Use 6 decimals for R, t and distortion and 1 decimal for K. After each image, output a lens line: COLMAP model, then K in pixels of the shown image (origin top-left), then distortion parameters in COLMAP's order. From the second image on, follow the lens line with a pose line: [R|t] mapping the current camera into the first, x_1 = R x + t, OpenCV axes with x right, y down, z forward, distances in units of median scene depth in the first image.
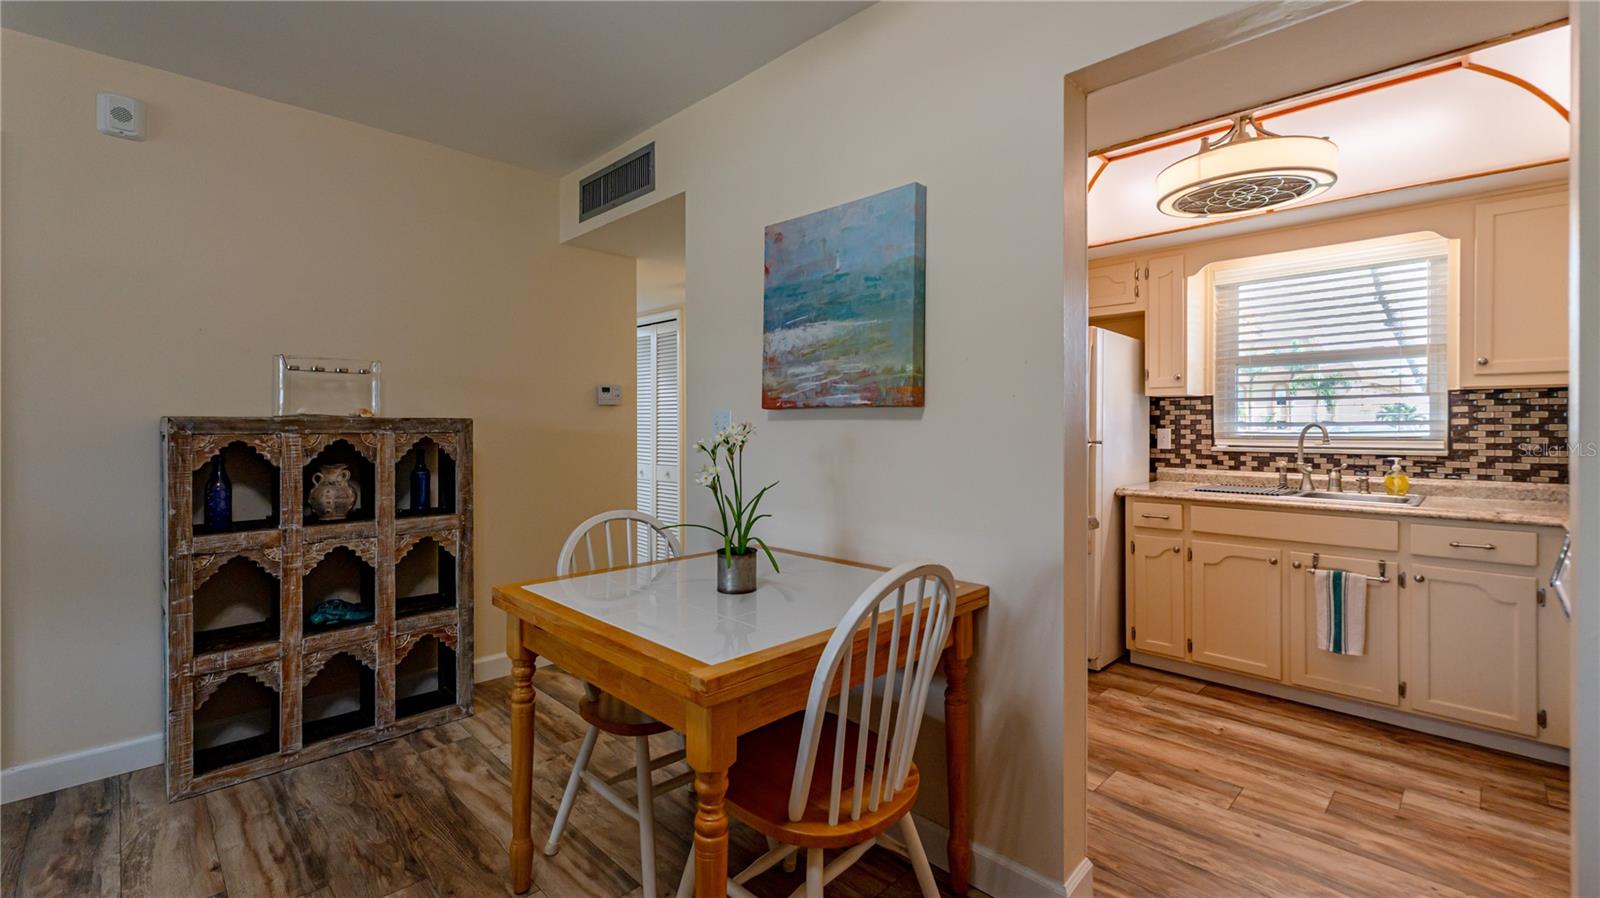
lens RADIAL K [[683.0, 0, 808.3], [0, 683.0, 430.8], [0, 0, 1]] dist [-0.000976, -0.000397]
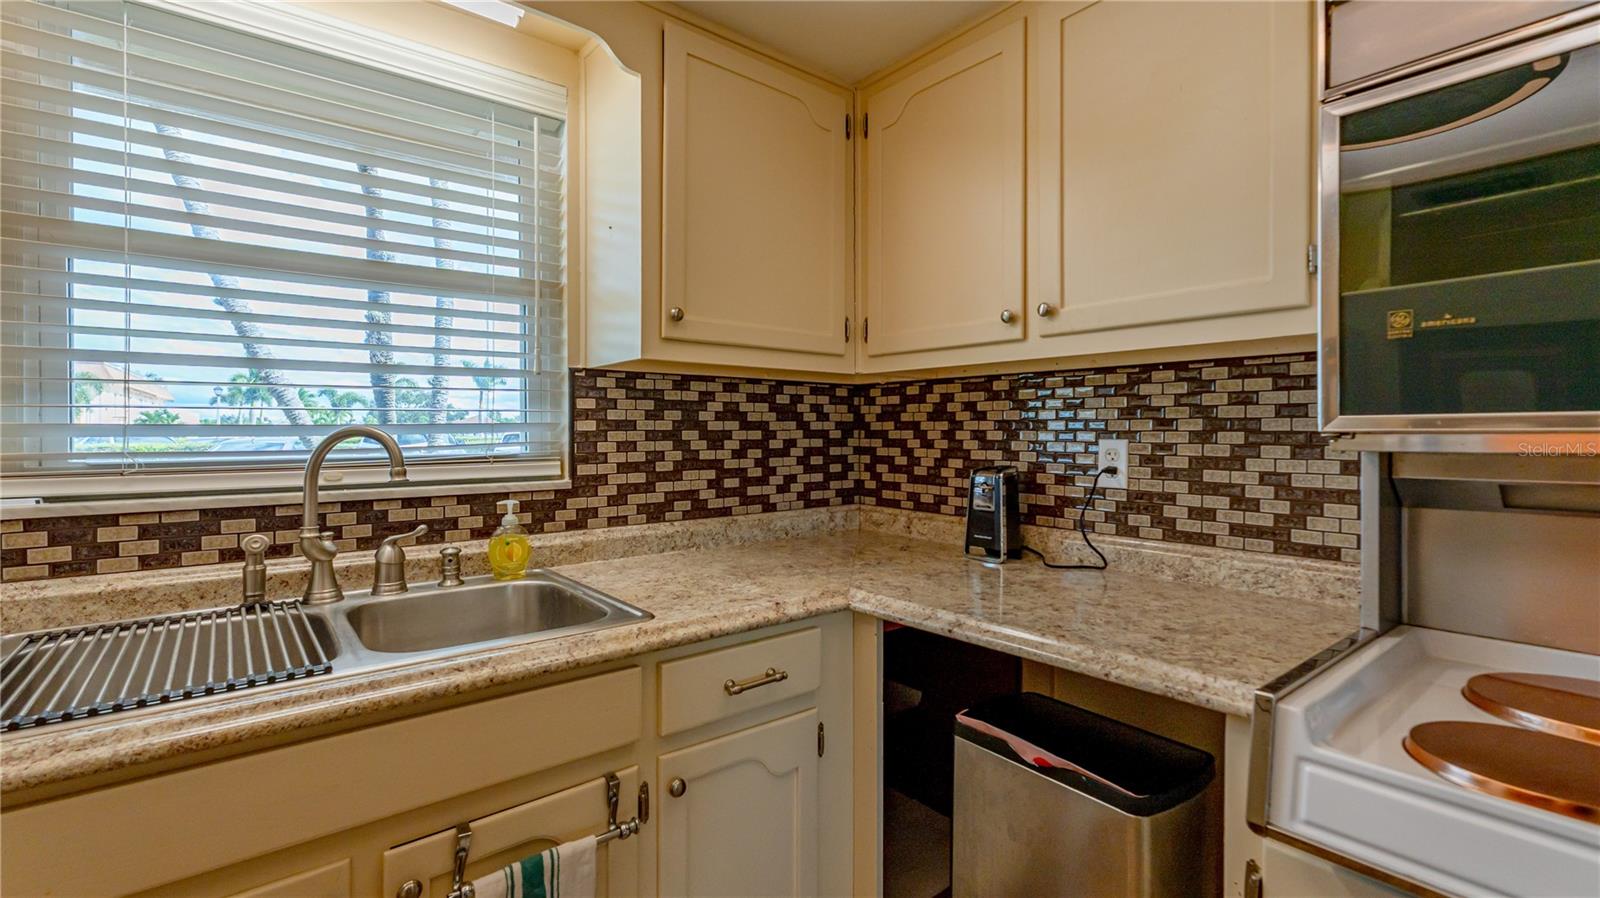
lens RADIAL K [[683.0, 0, 808.3], [0, 683.0, 430.8], [0, 0, 1]] dist [-0.000976, -0.000397]
pose [[0.090034, 0.002565, 0.995935, 0.403743], [0.008938, 0.999954, -0.003383, -0.005521], [-0.995899, 0.009206, 0.090007, 0.748704]]
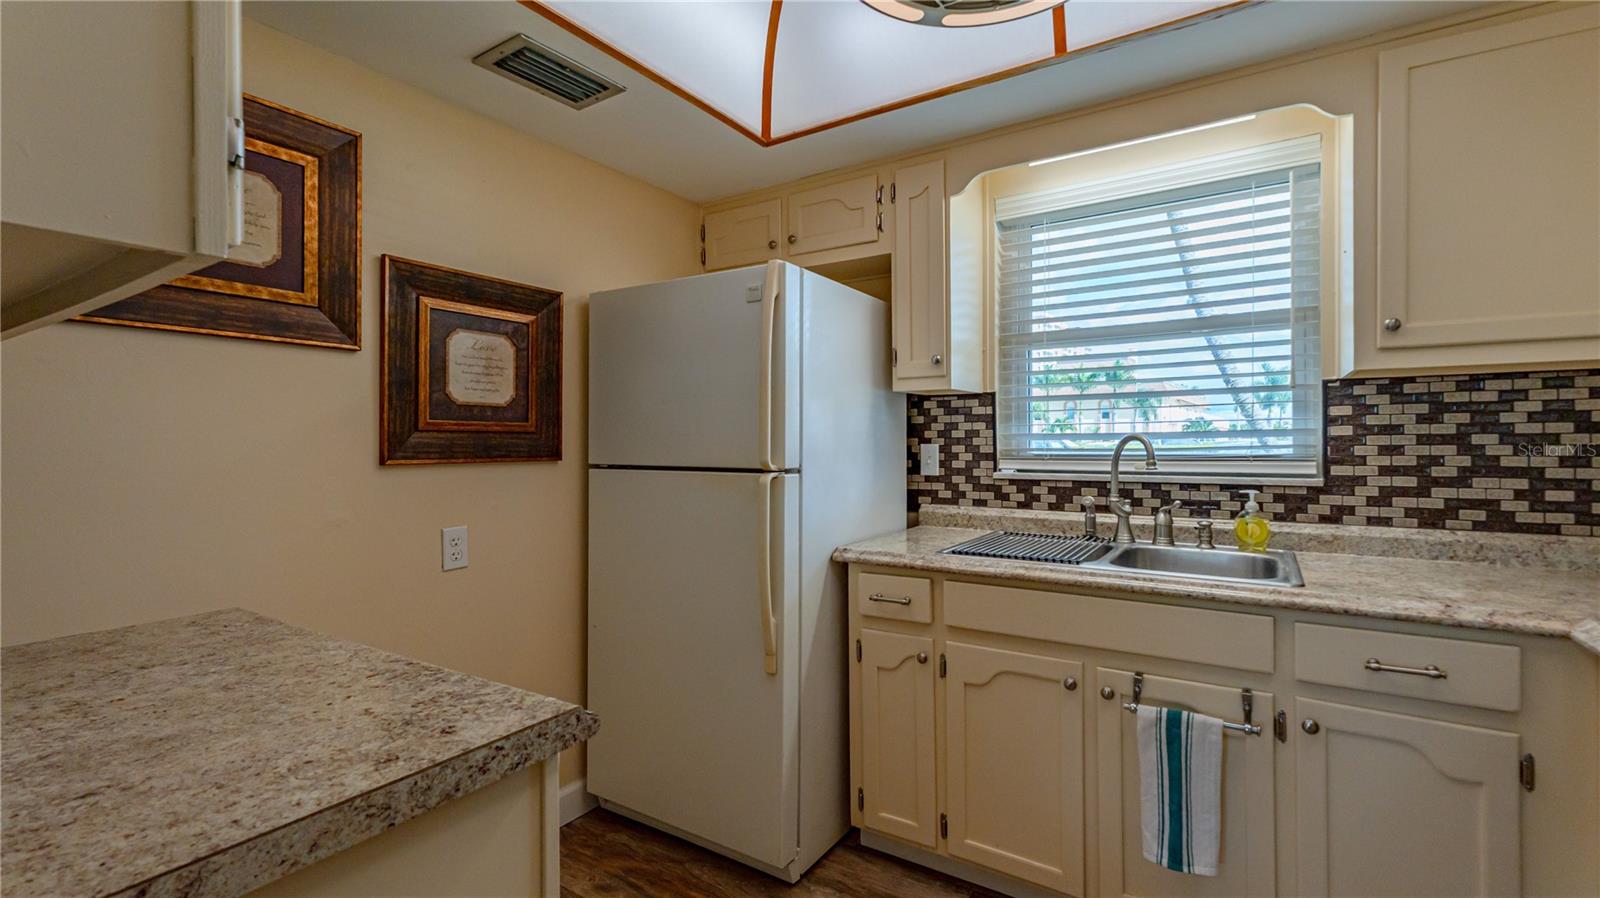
lens RADIAL K [[700.3, 0, 826.6], [0, 700.3, 443.9], [0, 0, 1]] dist [-0.000788, 0.000177]
pose [[0.974721, -0.006672, 0.223325, 0.350407], [0.007192, 0.999973, -0.001515, -0.003737], [-0.223309, 0.003082, 0.974743, 0.473191]]
